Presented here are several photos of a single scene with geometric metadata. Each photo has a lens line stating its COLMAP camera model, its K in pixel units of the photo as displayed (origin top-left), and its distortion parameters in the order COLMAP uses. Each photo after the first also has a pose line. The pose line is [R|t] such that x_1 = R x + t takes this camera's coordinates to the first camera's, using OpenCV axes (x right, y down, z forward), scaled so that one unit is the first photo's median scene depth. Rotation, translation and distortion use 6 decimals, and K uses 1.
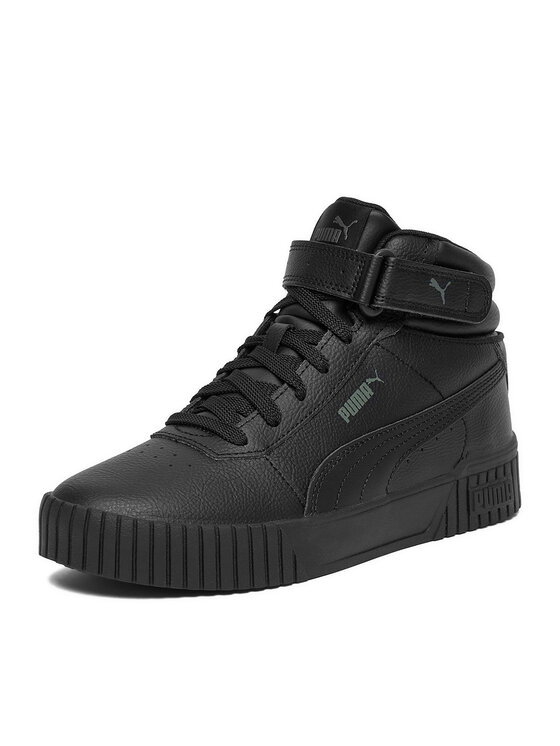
lens RADIAL K [[2191.3, 0, 280.0], [0, 2191.3, 373.0], [0, 0, 1]] dist [0.019288, 0.070067]
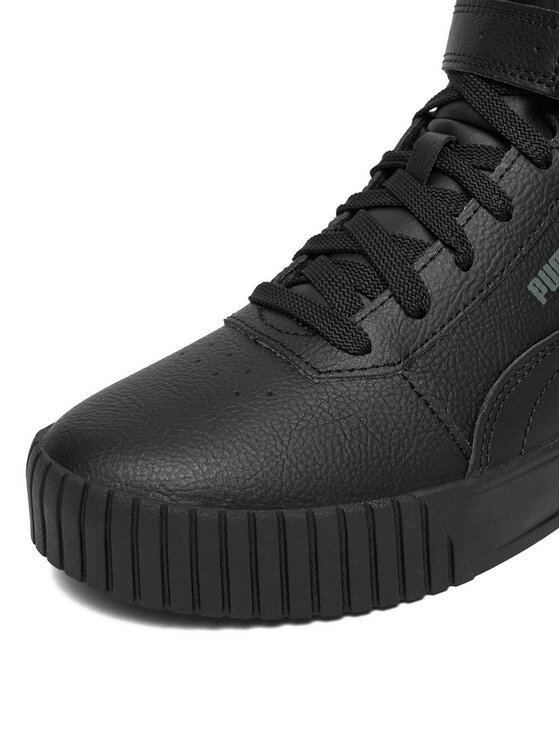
lens RADIAL K [[1835.0, 0, 280.0], [0, 1835.0, 373.0], [0, 0, 1]] dist [0.024081, 0.754412]
pose [[0.994425, 0.003446, -0.105386, 0.012161], [0.011108, 0.990480, 0.137205, -0.028457], [0.104855, -0.137610, 0.984921, 0.494485]]
